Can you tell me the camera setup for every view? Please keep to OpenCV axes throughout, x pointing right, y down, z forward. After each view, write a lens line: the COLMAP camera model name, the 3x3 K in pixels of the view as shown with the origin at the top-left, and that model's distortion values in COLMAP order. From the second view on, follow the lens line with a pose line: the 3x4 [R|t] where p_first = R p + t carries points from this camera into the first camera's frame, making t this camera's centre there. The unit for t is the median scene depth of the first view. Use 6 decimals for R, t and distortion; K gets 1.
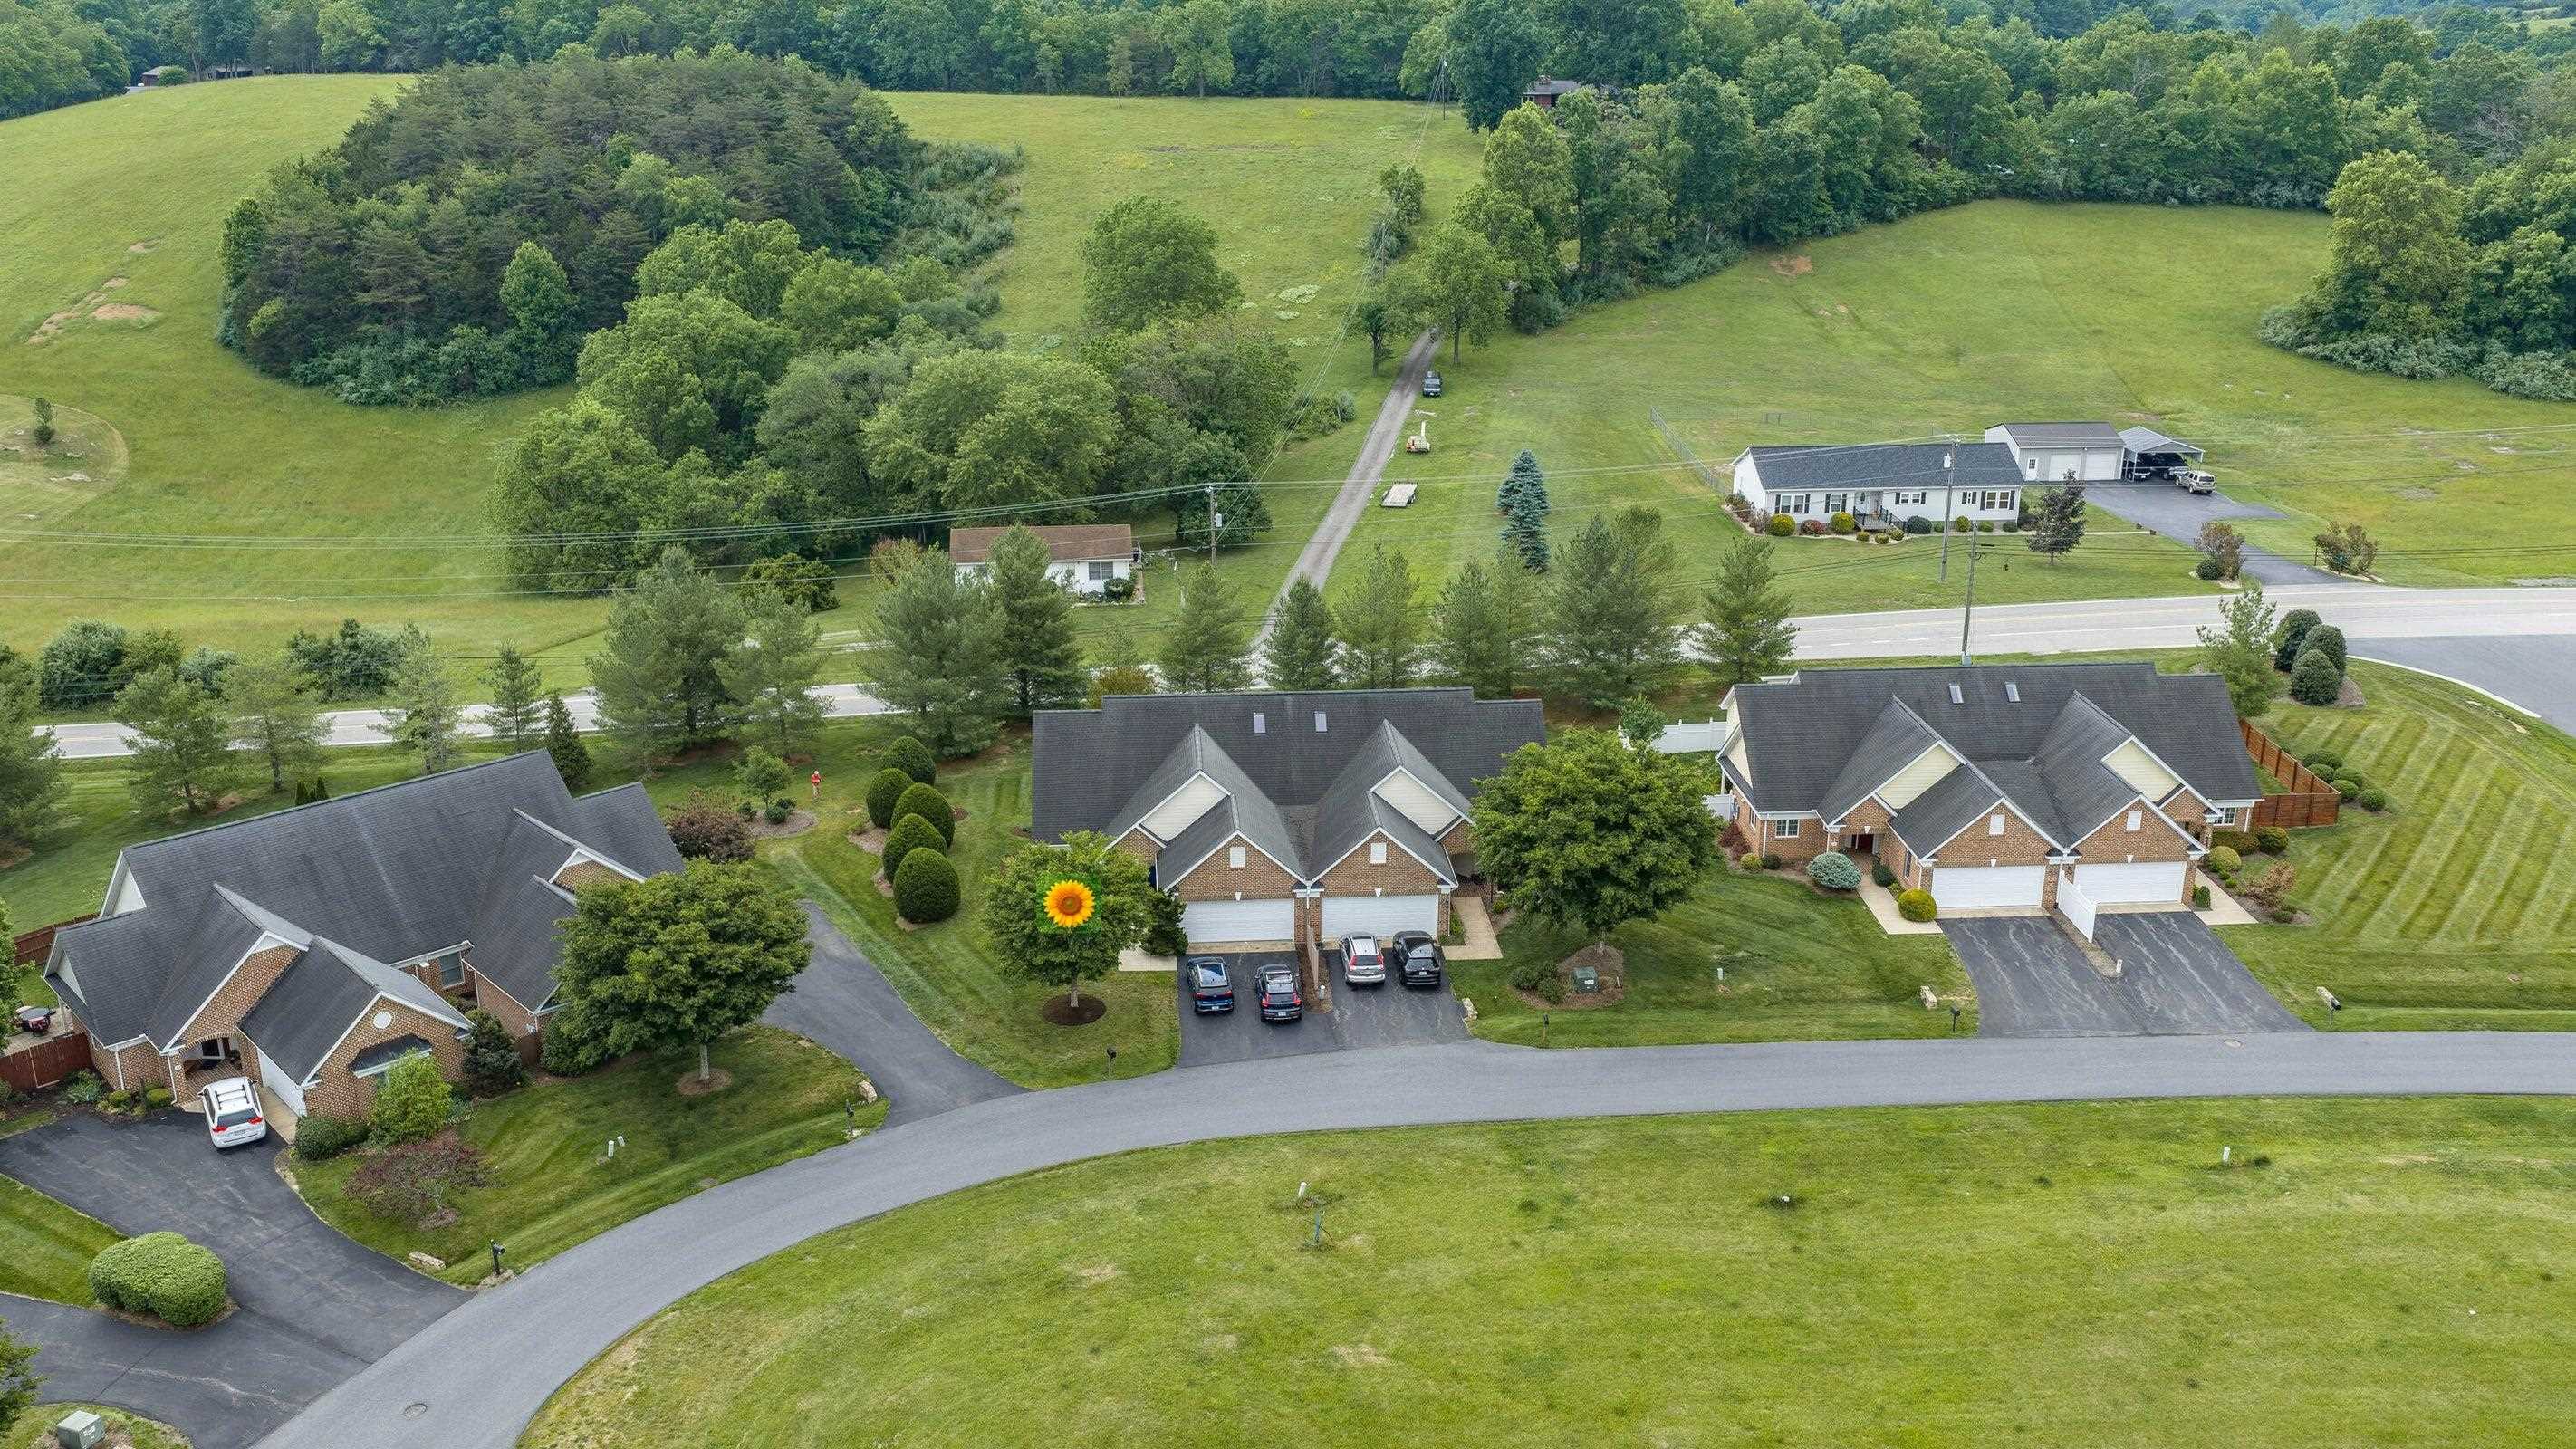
lens RADIAL K [[2207.9, 0, 1288.0], [0, 2207.9, 724.5], [0, 0, 1]] dist [0.023927, -0.027694]
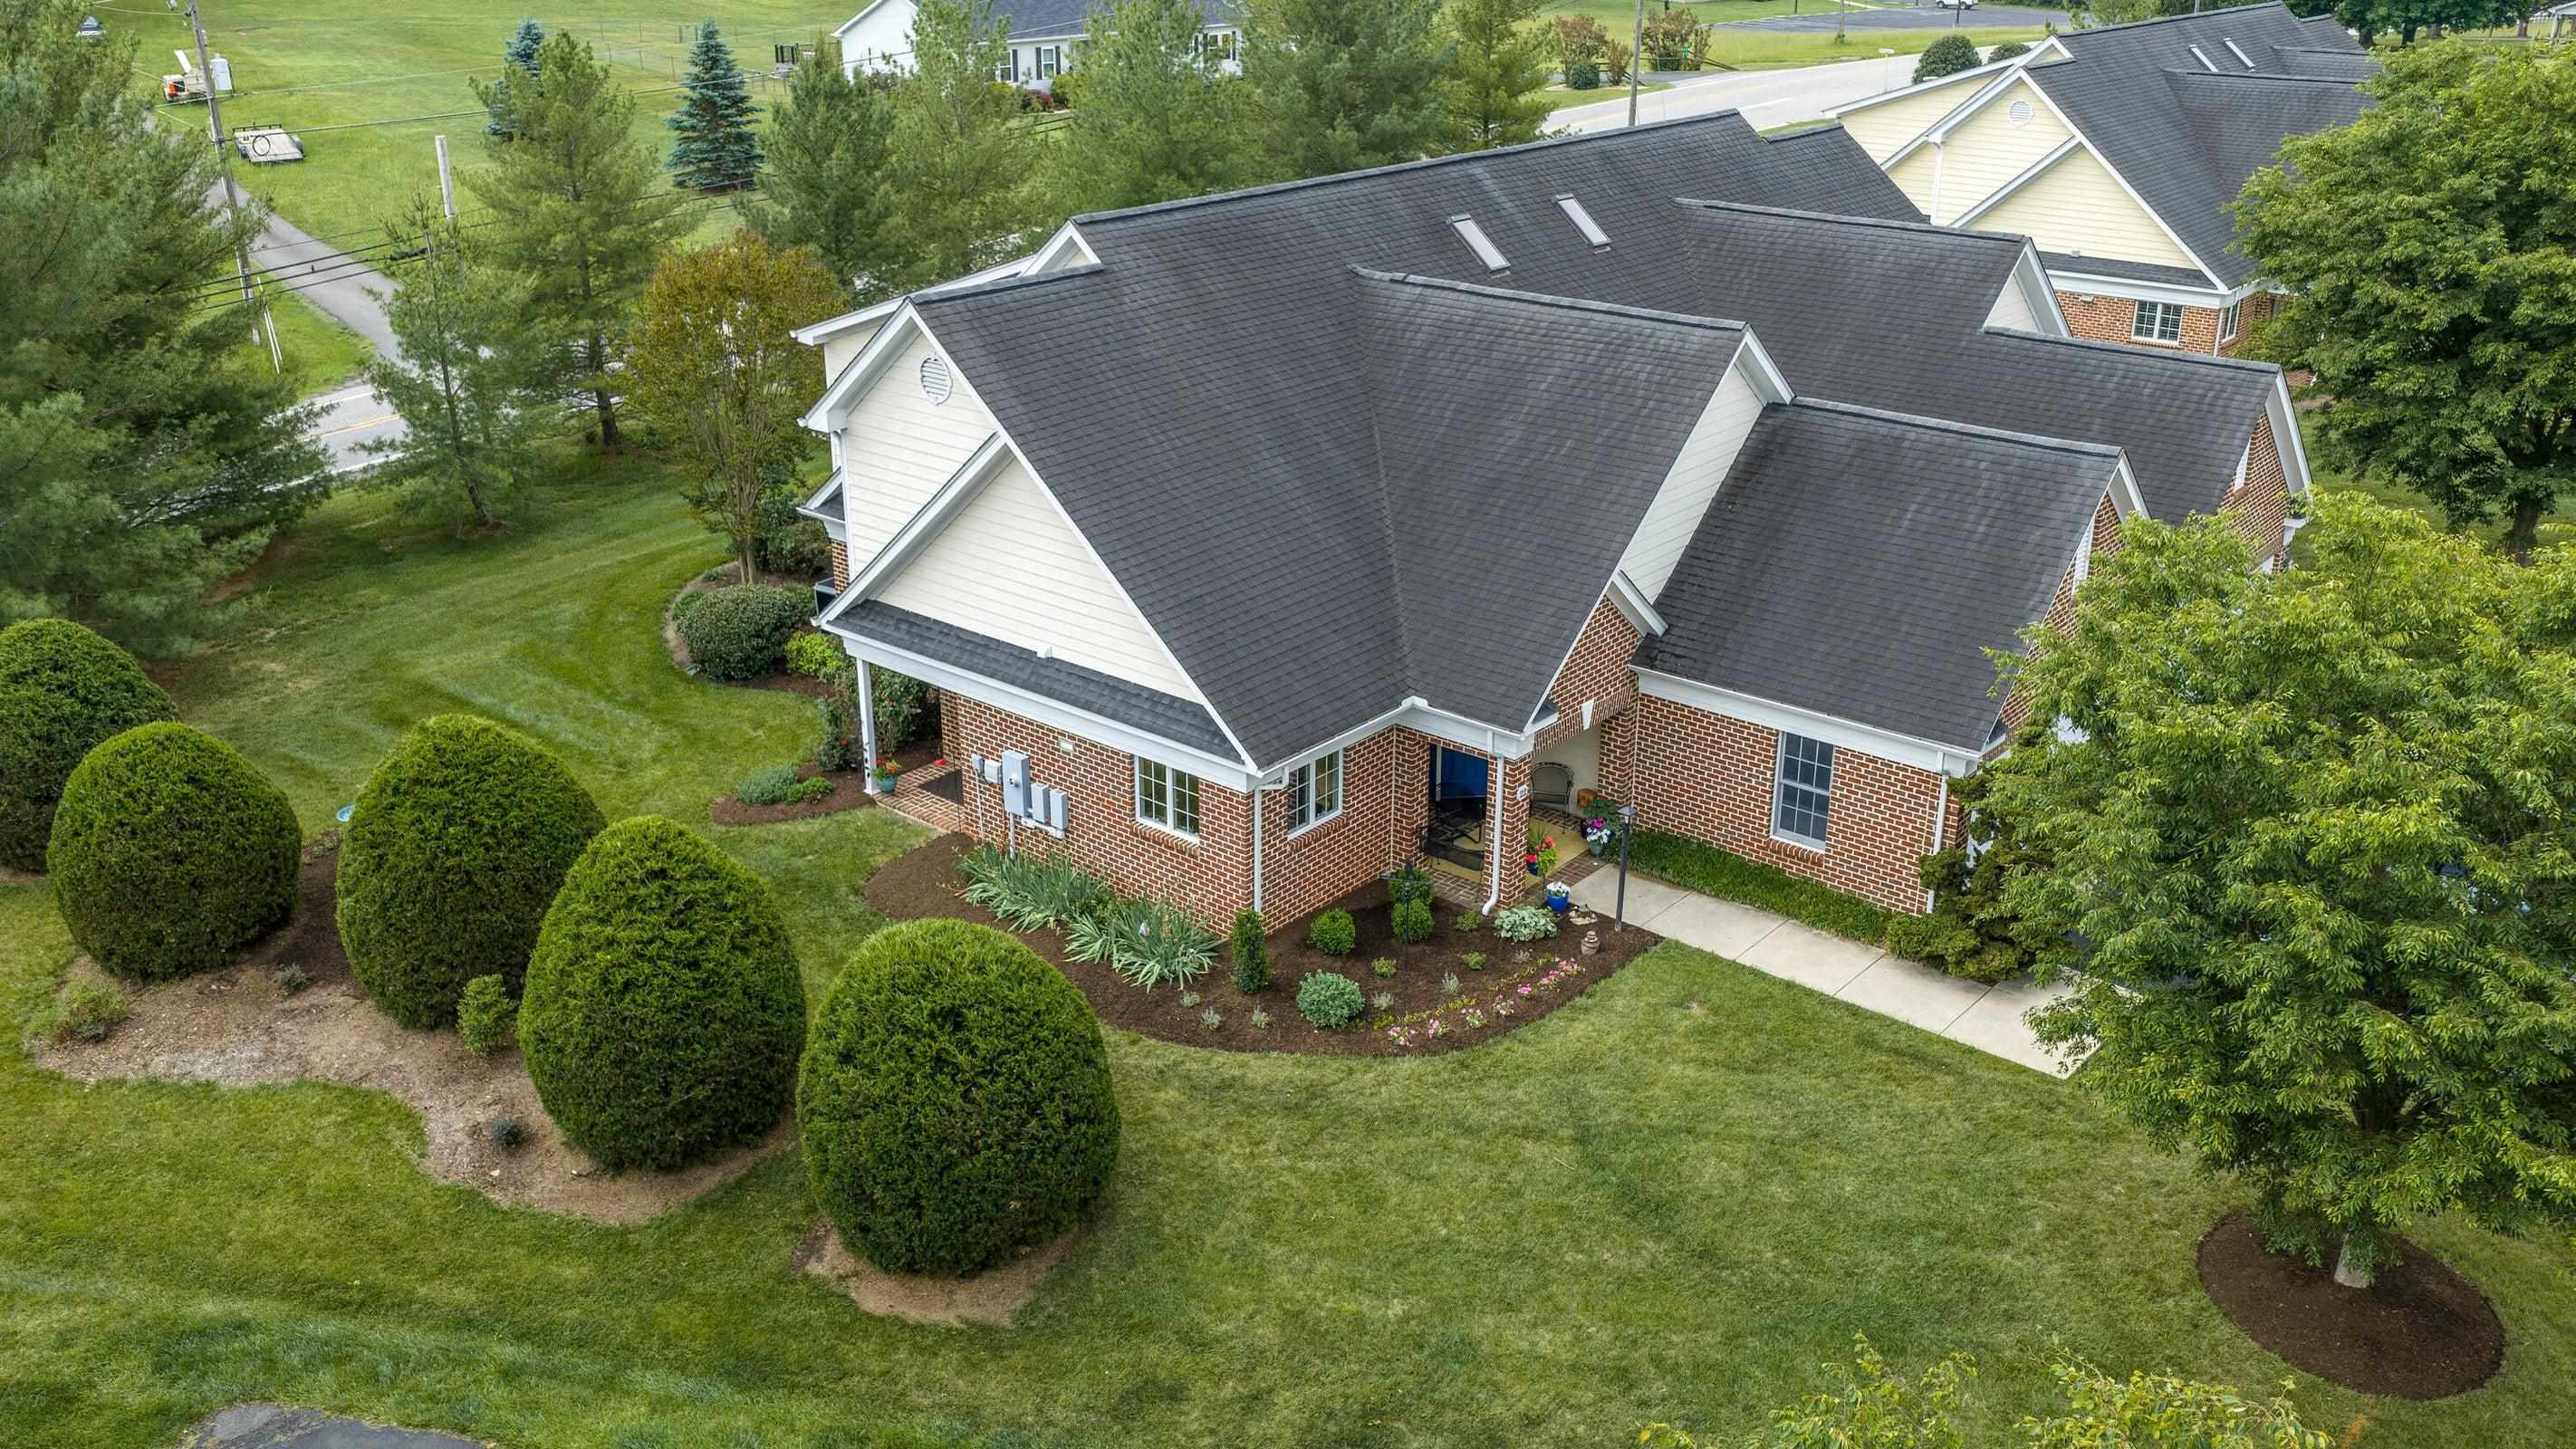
lens RADIAL K [[2095.9, 0, 1288.0], [0, 2095.9, 724.5], [0, 0, 1]] dist [-0.004322, -0.005873]
pose [[0.693611, -0.266270, 0.669331, -0.240676], [0.230665, 0.962348, 0.143804, 0.015700], [-0.682420, 0.054647, 0.728914, 0.745030]]
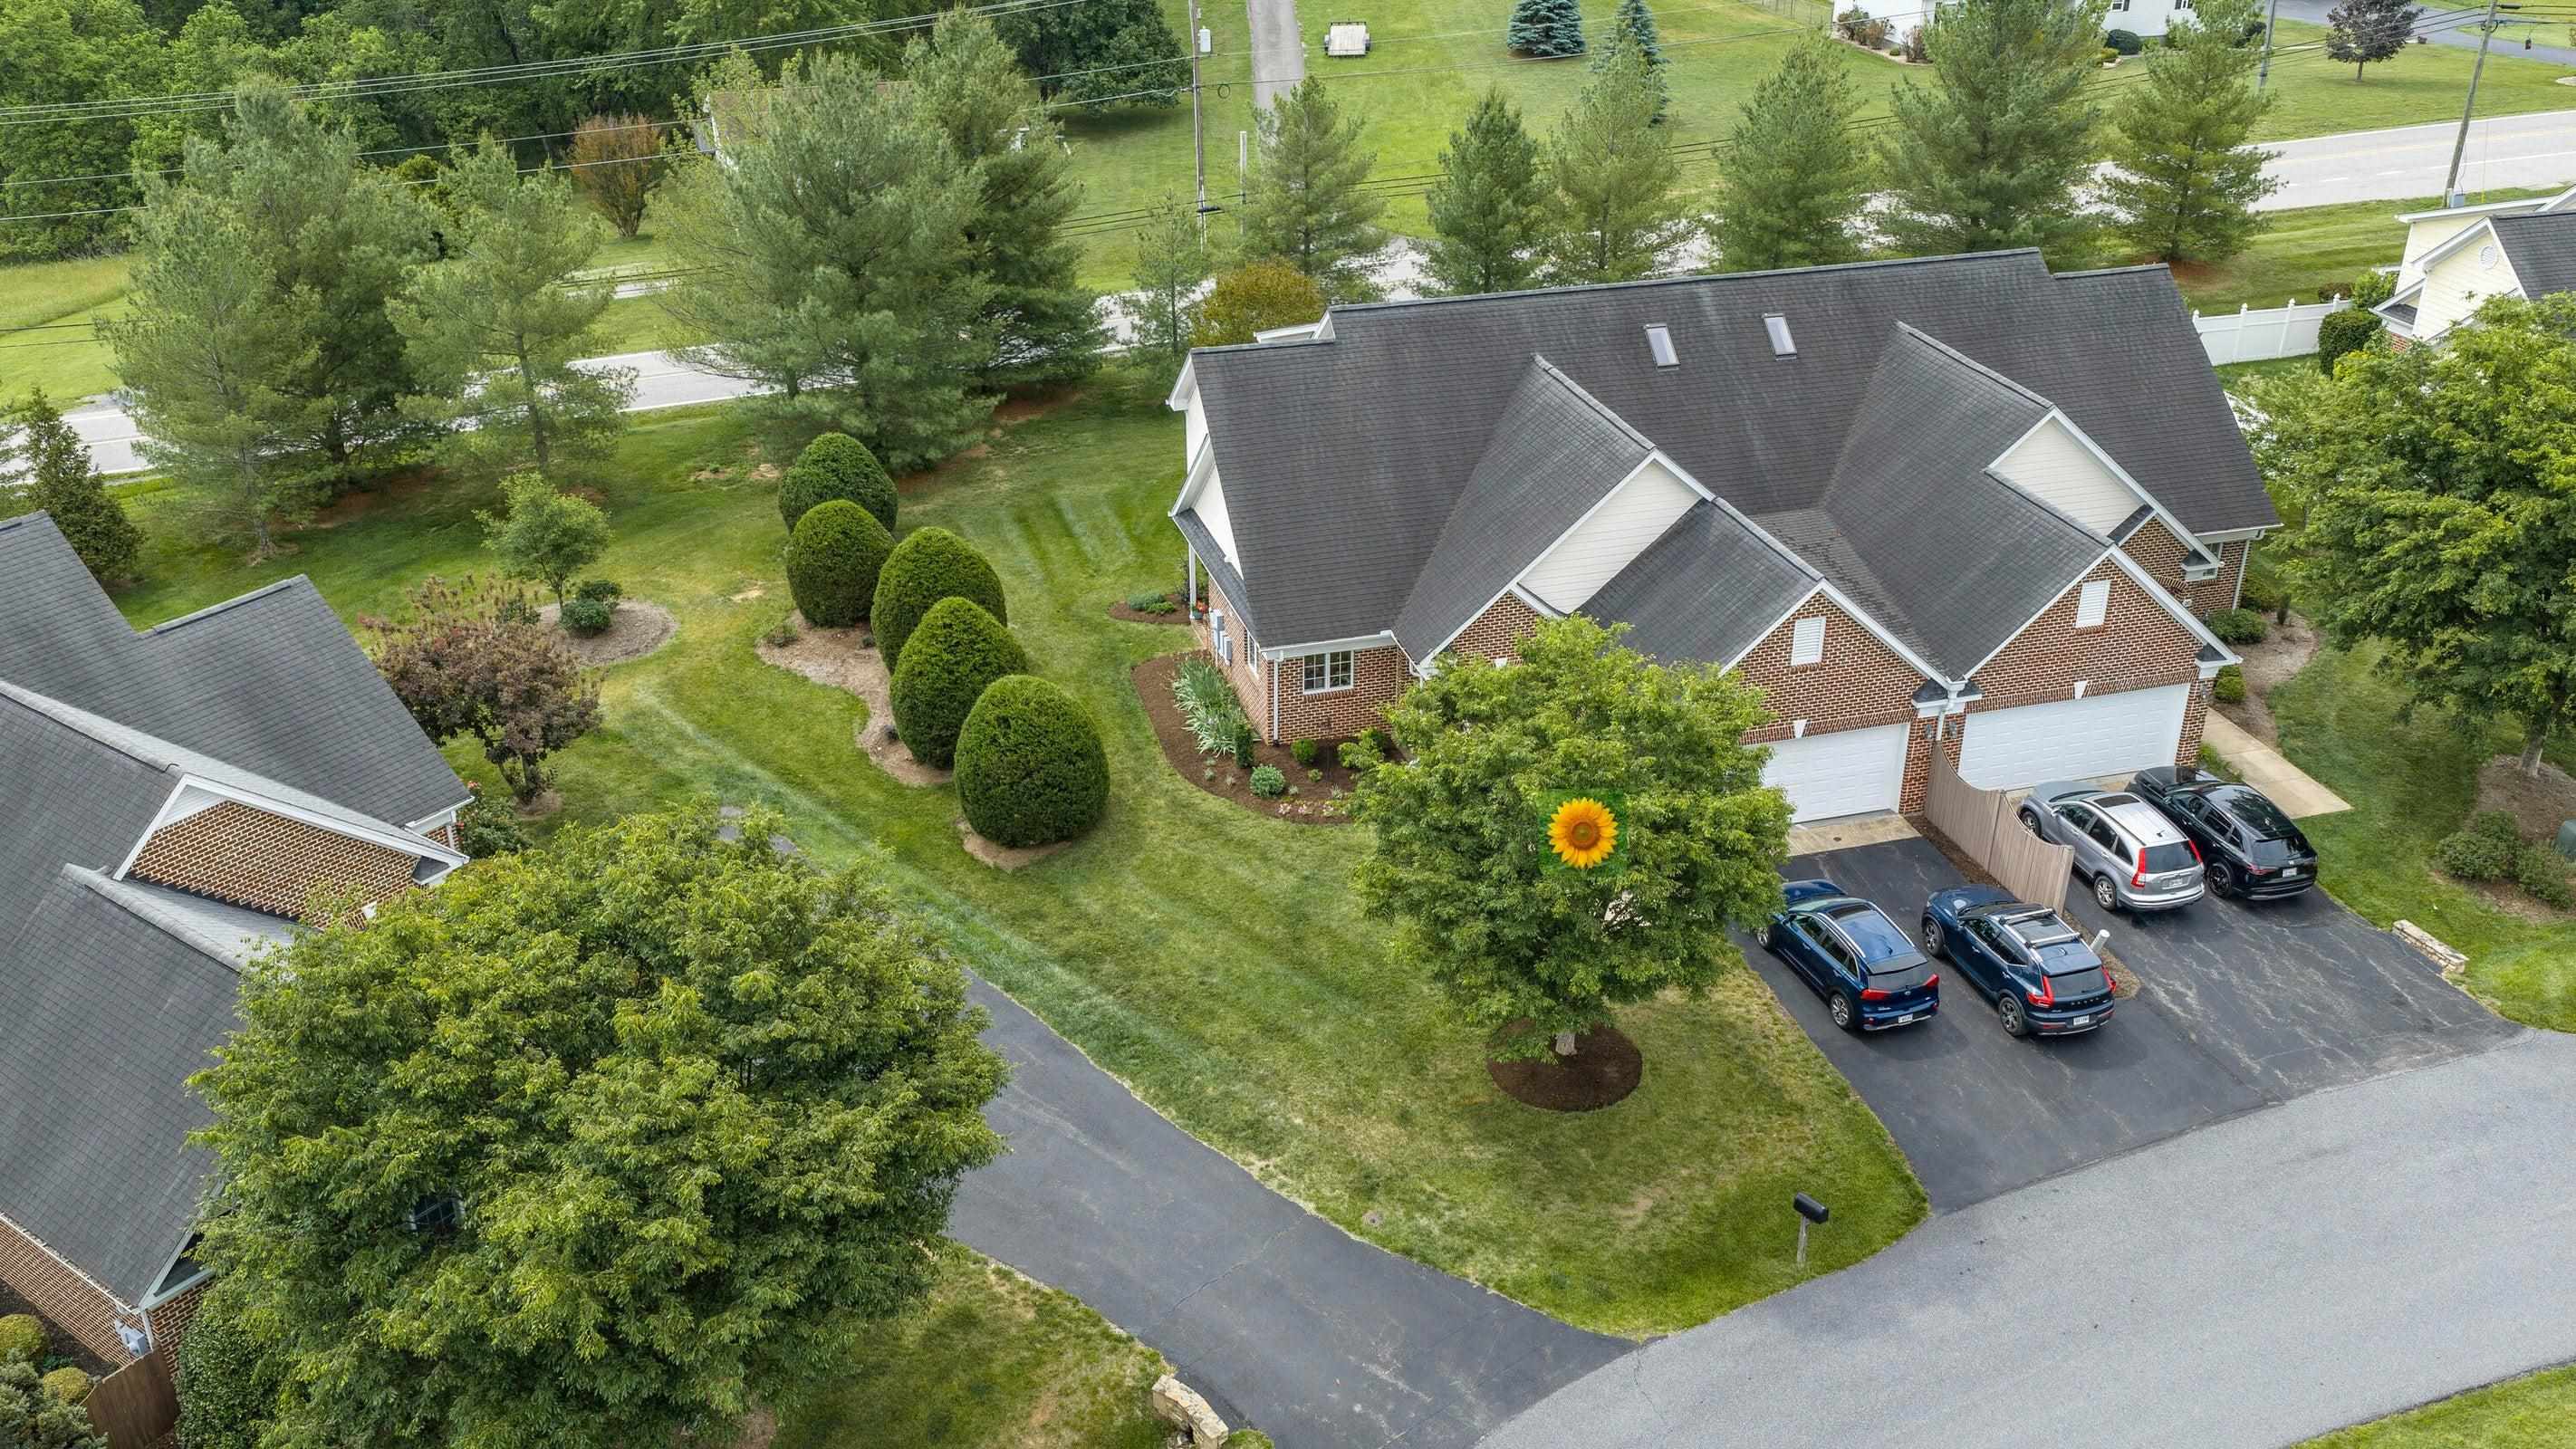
lens RADIAL K [[2207.9, 0, 1288.0], [0, 2207.9, 724.5], [0, 0, 1]] dist [0.023927, -0.027694]
pose [[0.978034, -0.094551, 0.185767, -0.174662], [0.068256, 0.987341, 0.143174, 0.005969], [-0.196952, -0.127349, 0.972107, 0.506941]]
